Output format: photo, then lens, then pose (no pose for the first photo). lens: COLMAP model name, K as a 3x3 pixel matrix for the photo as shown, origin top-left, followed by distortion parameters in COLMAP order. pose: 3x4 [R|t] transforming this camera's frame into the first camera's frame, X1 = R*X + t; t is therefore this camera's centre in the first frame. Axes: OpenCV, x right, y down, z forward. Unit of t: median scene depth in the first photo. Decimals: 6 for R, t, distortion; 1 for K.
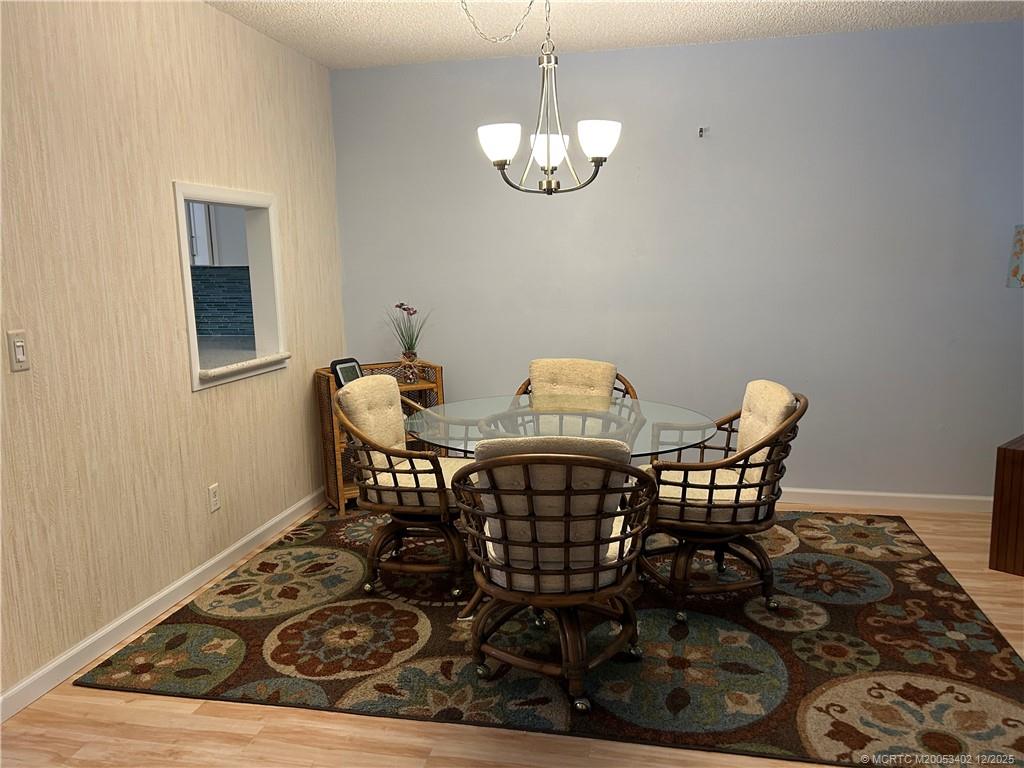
lens RADIAL K [[773.4, 0, 508.9], [0, 773.4, 385.0], [0, 0, 1]] dist [0.052472, -0.053017]
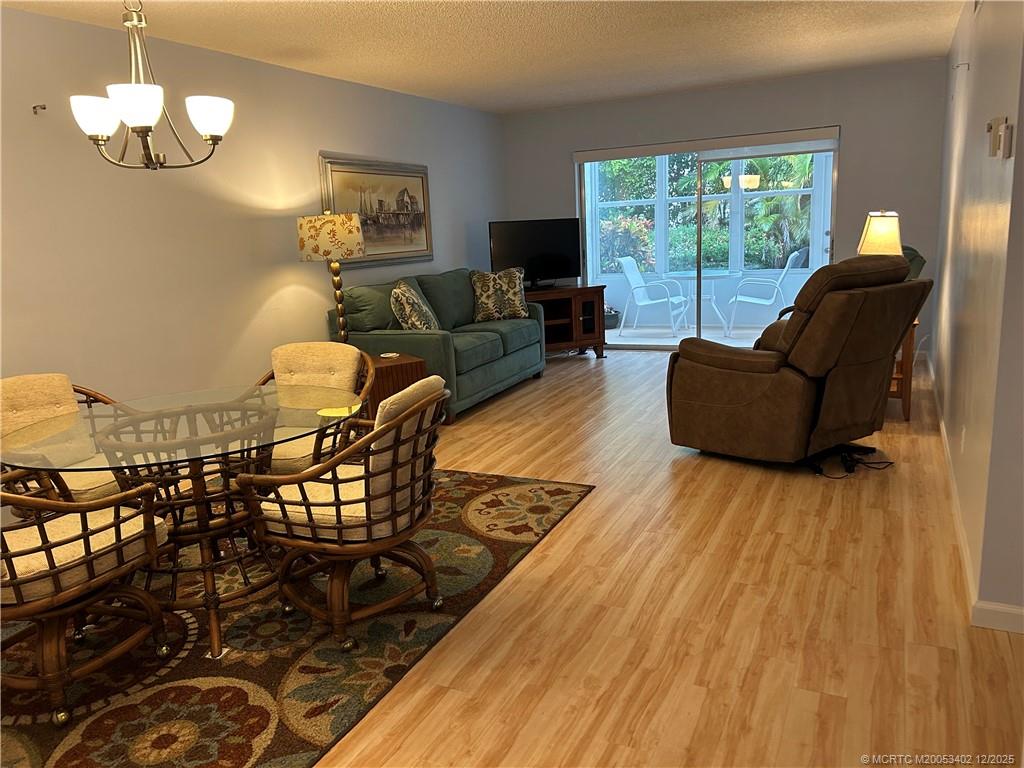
lens RADIAL K [[773.4, 0, 509.3], [0, 773.4, 382.5], [0, 0, 1]] dist [0.052472, -0.053017]
pose [[0.245590, -0.195216, 0.949514, -0.850151], [0.212073, 0.966604, 0.143878, -0.057343], [-0.945892, 0.166031, 0.278788, 0.456375]]
